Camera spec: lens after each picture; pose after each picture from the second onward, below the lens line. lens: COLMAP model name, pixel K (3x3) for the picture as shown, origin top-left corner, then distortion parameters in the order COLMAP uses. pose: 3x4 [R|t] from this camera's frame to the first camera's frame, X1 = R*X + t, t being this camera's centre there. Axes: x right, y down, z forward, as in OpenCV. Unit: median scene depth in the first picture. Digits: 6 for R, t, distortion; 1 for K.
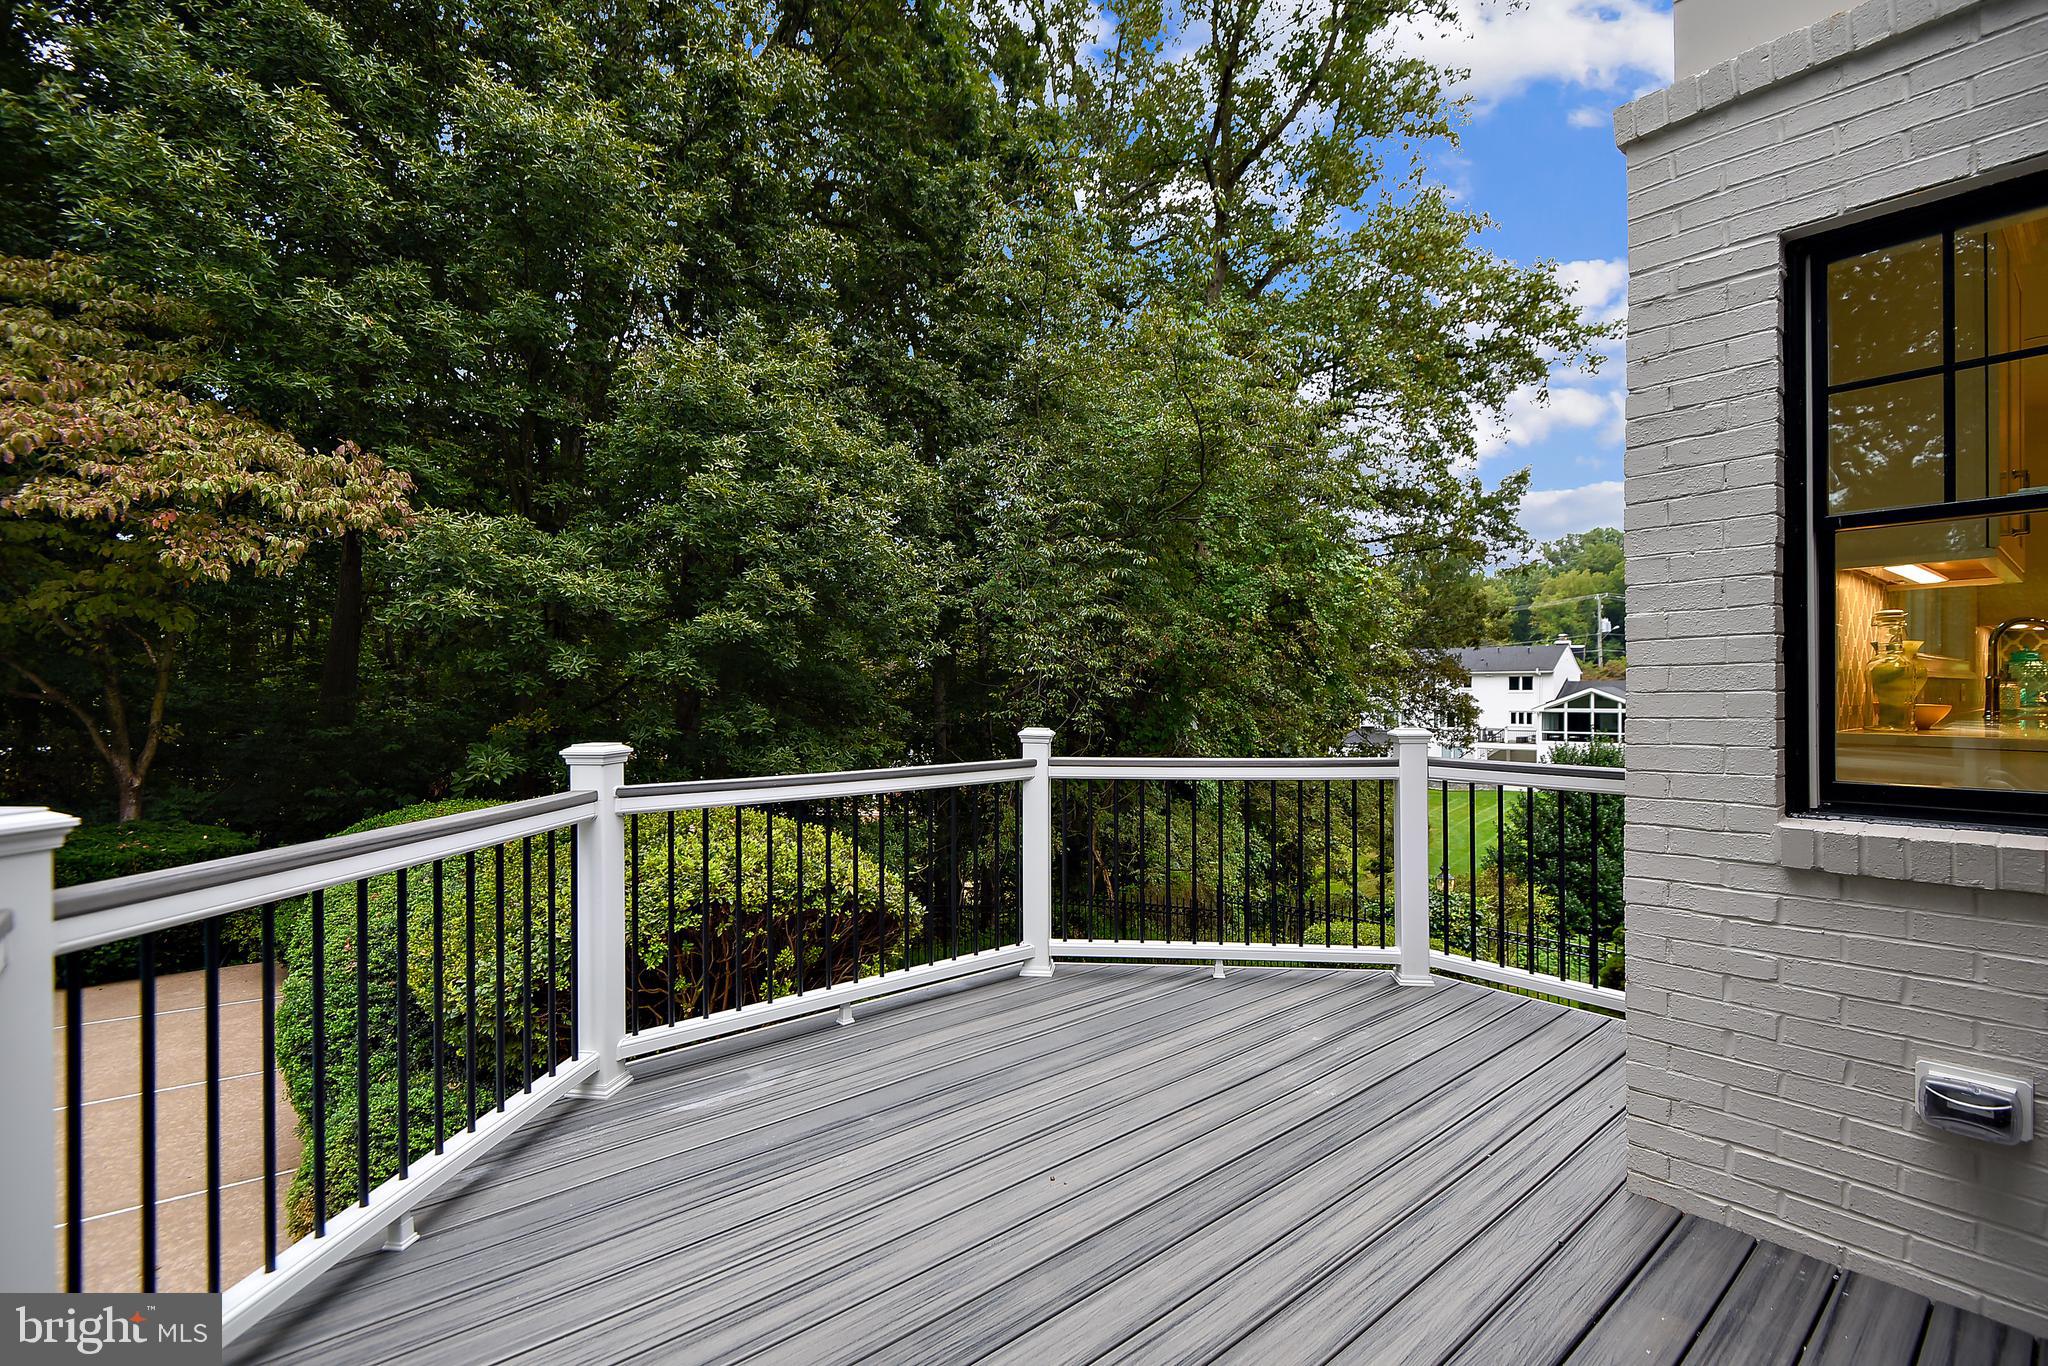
lens RADIAL K [[936.6, 0, 1028.4], [0, 936.6, 687.0], [0, 0, 1]] dist [0.000932, -0.000788]
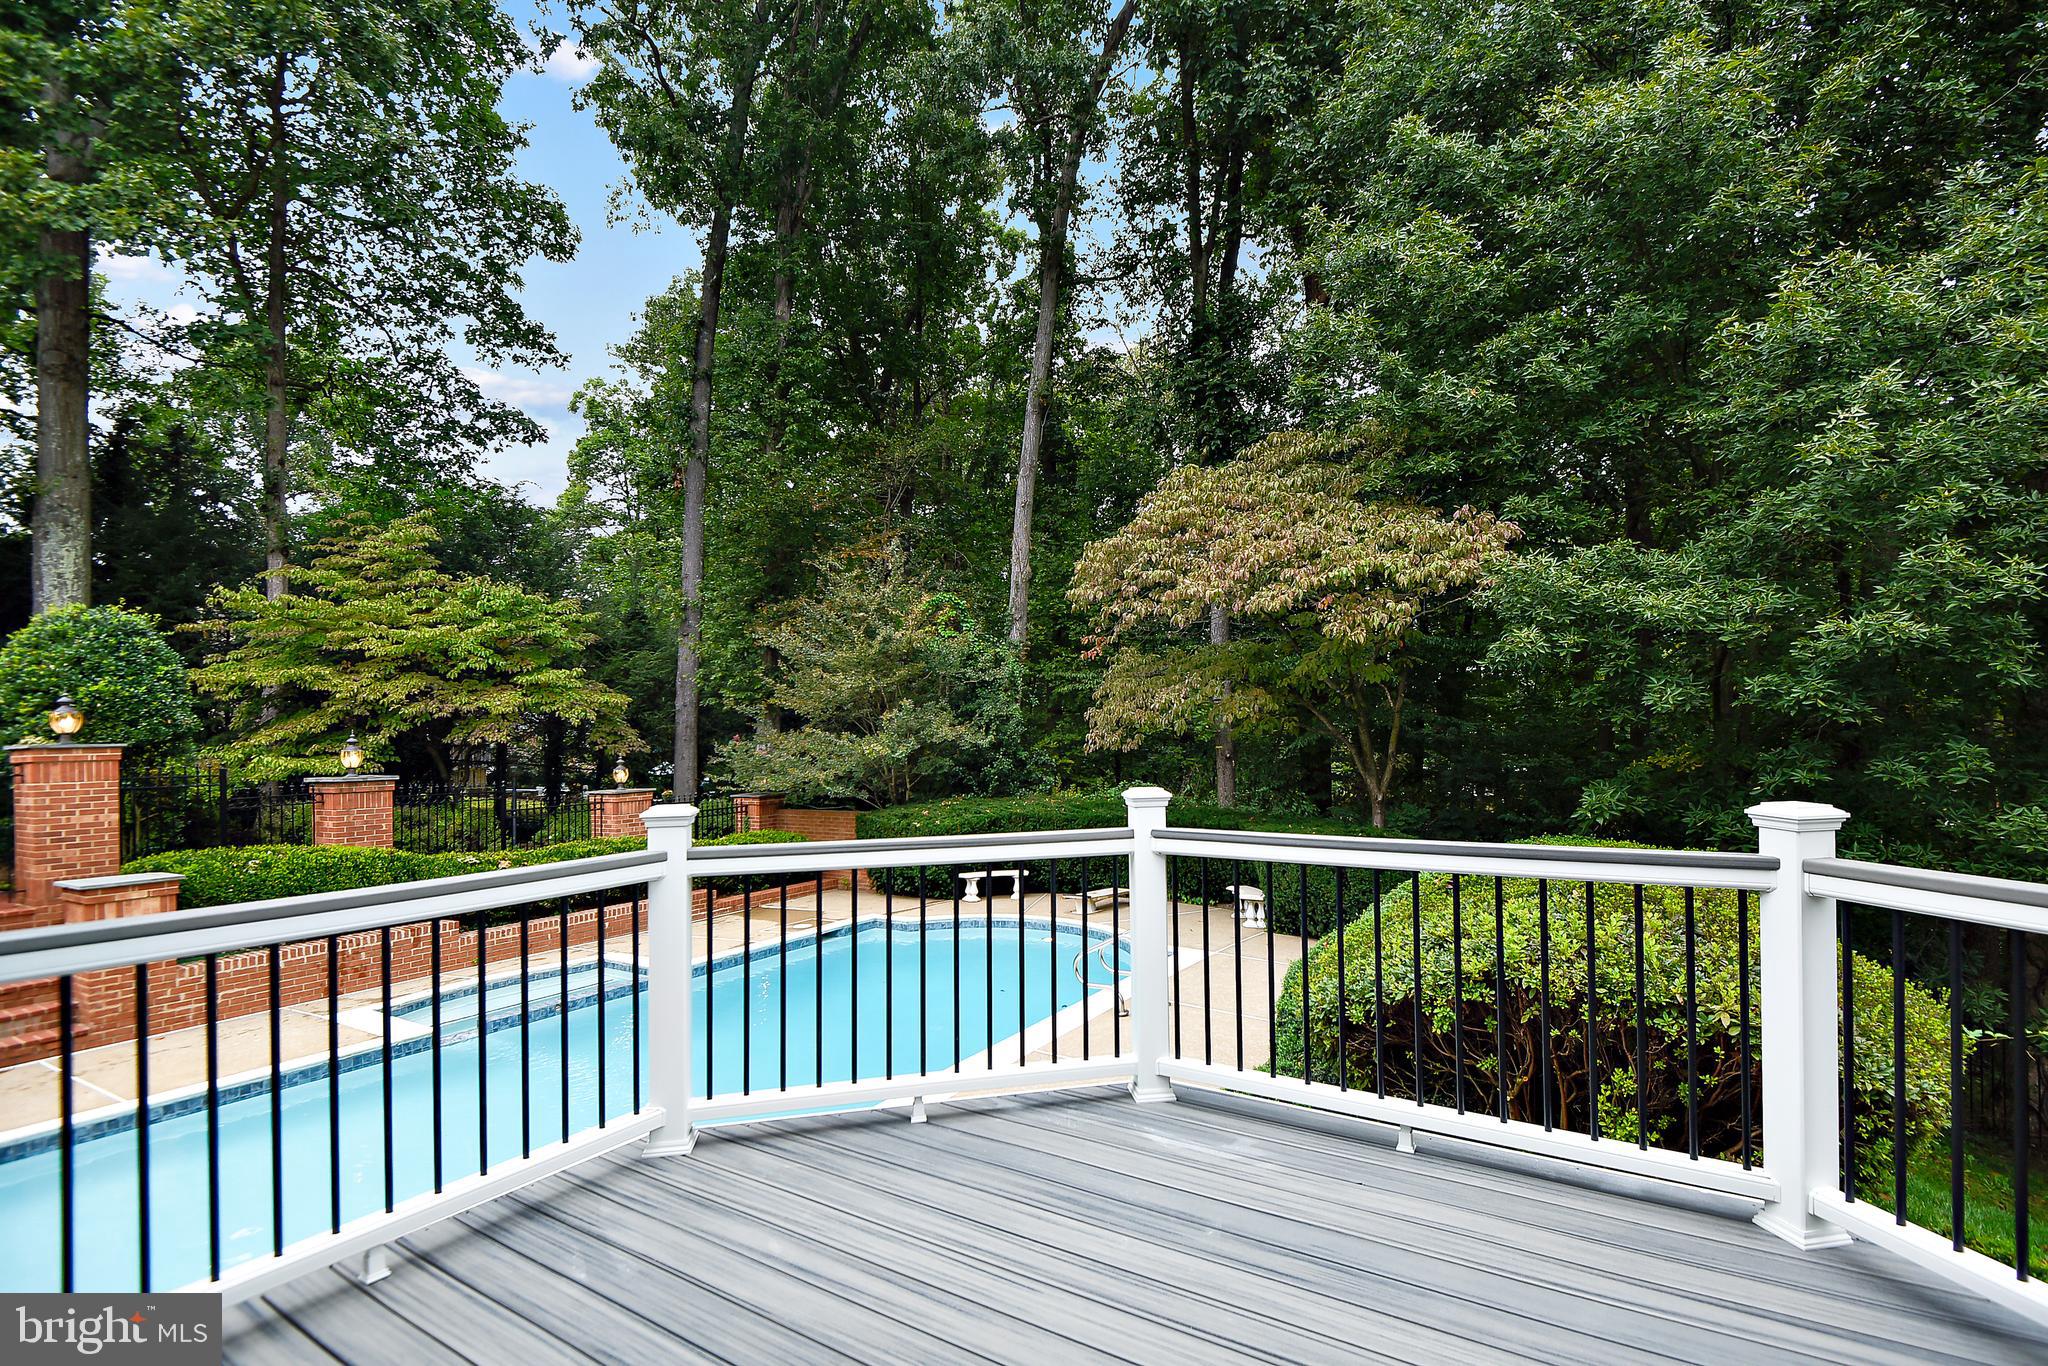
lens RADIAL K [[927.7, 0, 1034.6], [0, 927.7, 726.9], [0, 0, 1]] dist [0.002050, -0.005684]
pose [[0.282071, -0.007398, -0.959365, 0.217611], [0.018980, 0.999818, -0.002130, -0.005199], [0.959206, -0.017608, 0.282160, 0.209886]]
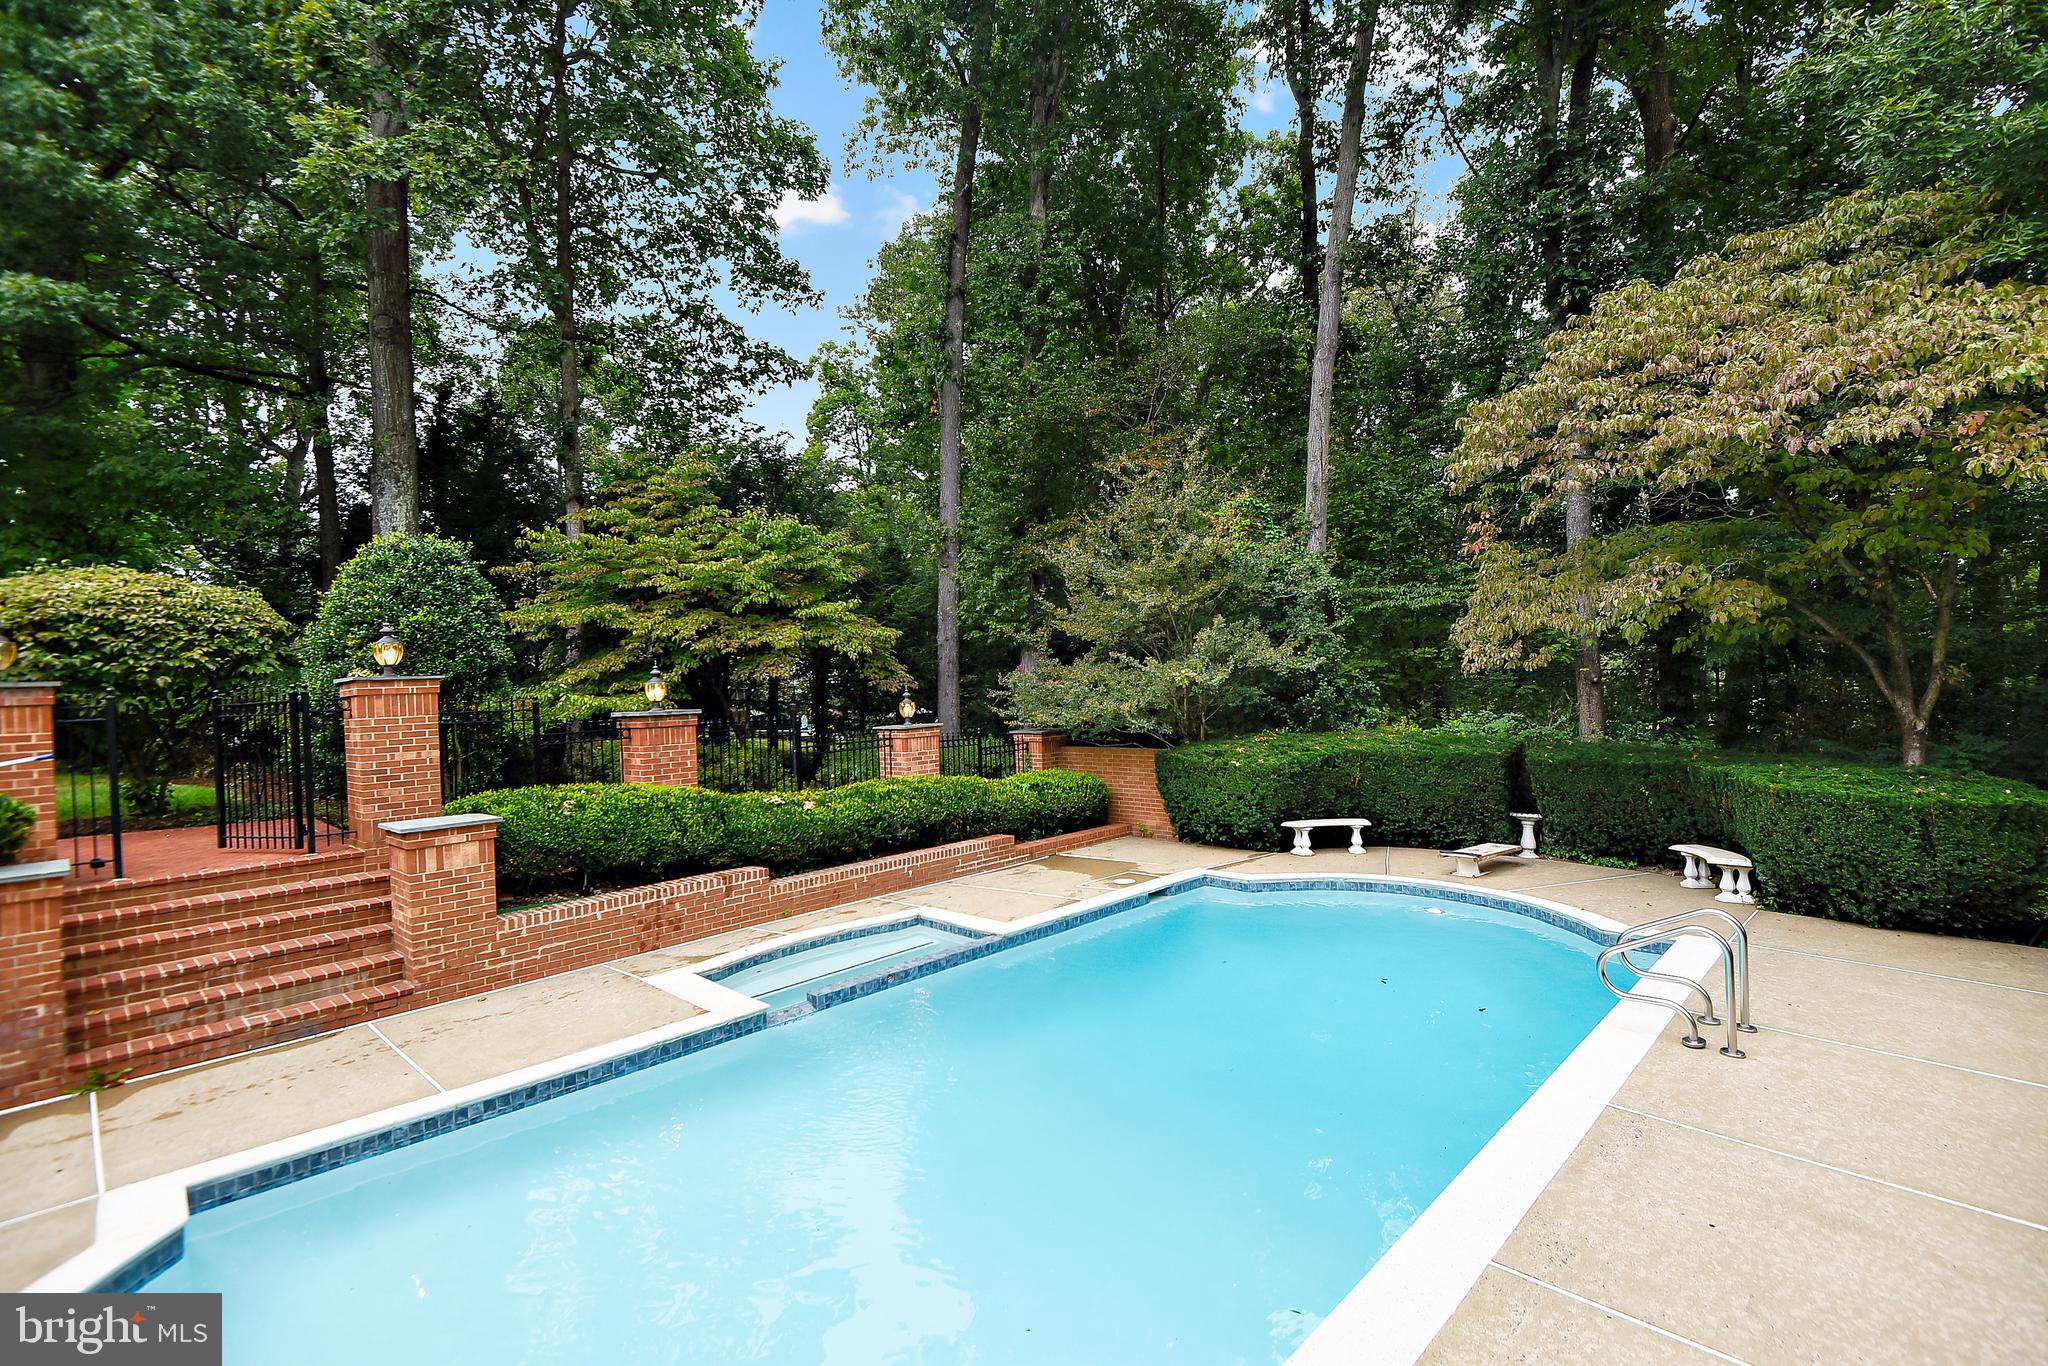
lens RADIAL K [[892.2, 0, 1021.2], [0, 892.2, 691.5], [0, 0, 1]] dist [0.018395, -0.015882]
pose [[0.060801, 0.012145, -0.998076, -0.134567], [0.039885, 0.999098, 0.014588, 0.022927], [0.997353, -0.040695, 0.060261, 0.050807]]
